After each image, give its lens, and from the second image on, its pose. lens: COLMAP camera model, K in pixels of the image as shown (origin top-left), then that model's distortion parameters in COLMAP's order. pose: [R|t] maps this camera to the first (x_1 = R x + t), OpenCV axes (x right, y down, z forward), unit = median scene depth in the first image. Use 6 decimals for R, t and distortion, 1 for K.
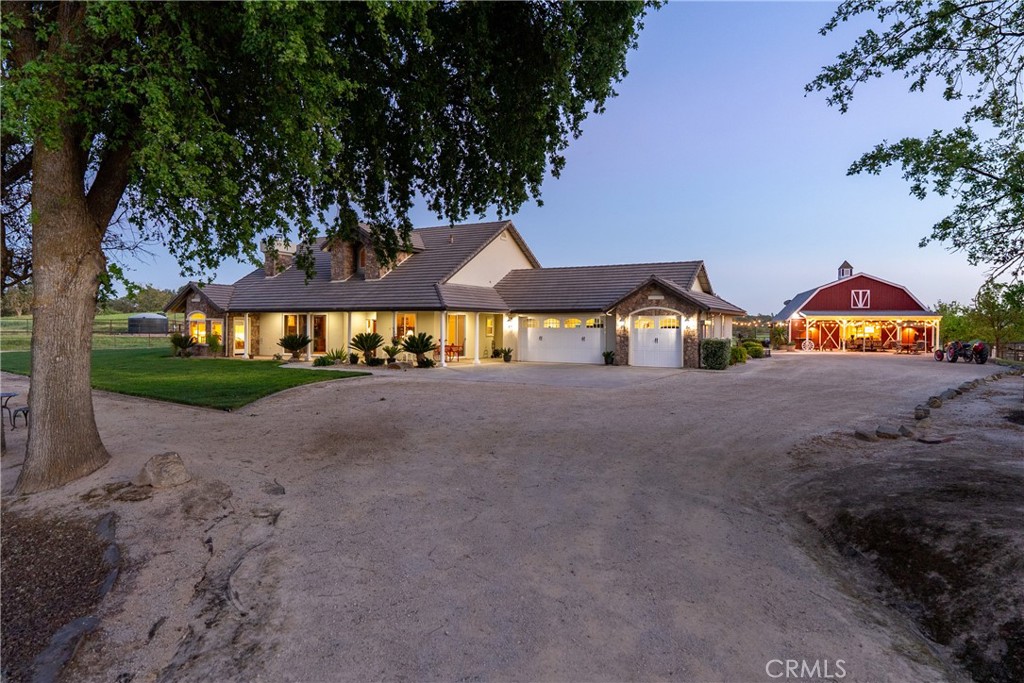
lens RADIAL K [[685.1, 0, 511.5], [0, 685.1, 338.9], [0, 0, 1]] dist [-0.000755, -0.000104]
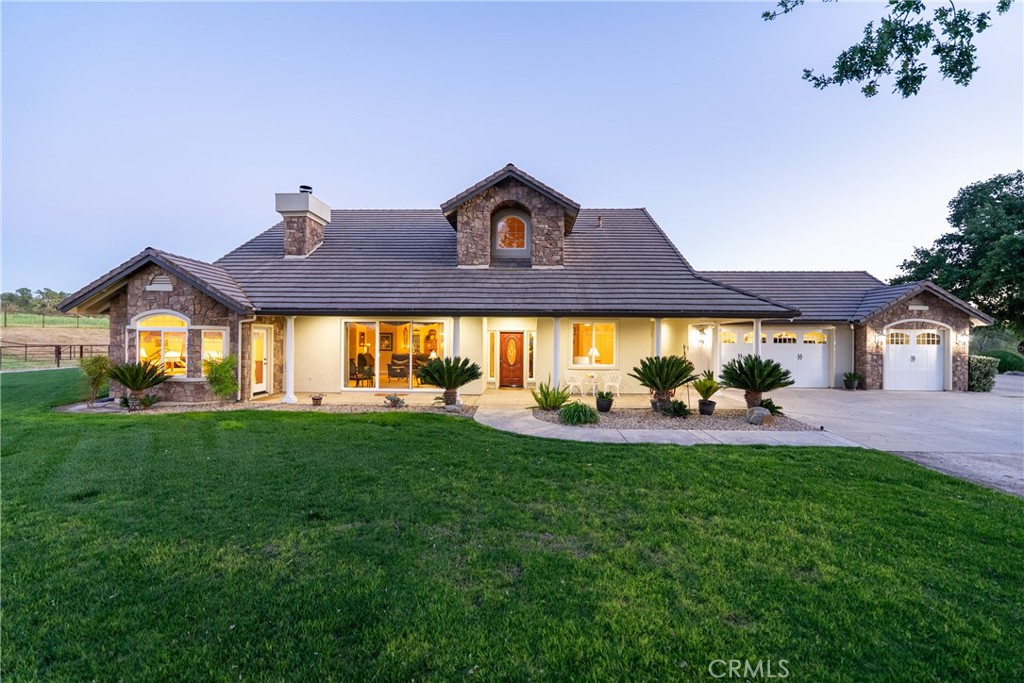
lens RADIAL K [[461.3, 0, 512.7], [0, 461.3, 341.2], [0, 0, 1]] dist [0.000582, 0.000117]
pose [[0.879142, -0.003725, 0.476545, -0.455634], [0.005261, 0.999984, -0.001889, -0.019234], [-0.476530, 0.004168, 0.879148, 0.683696]]
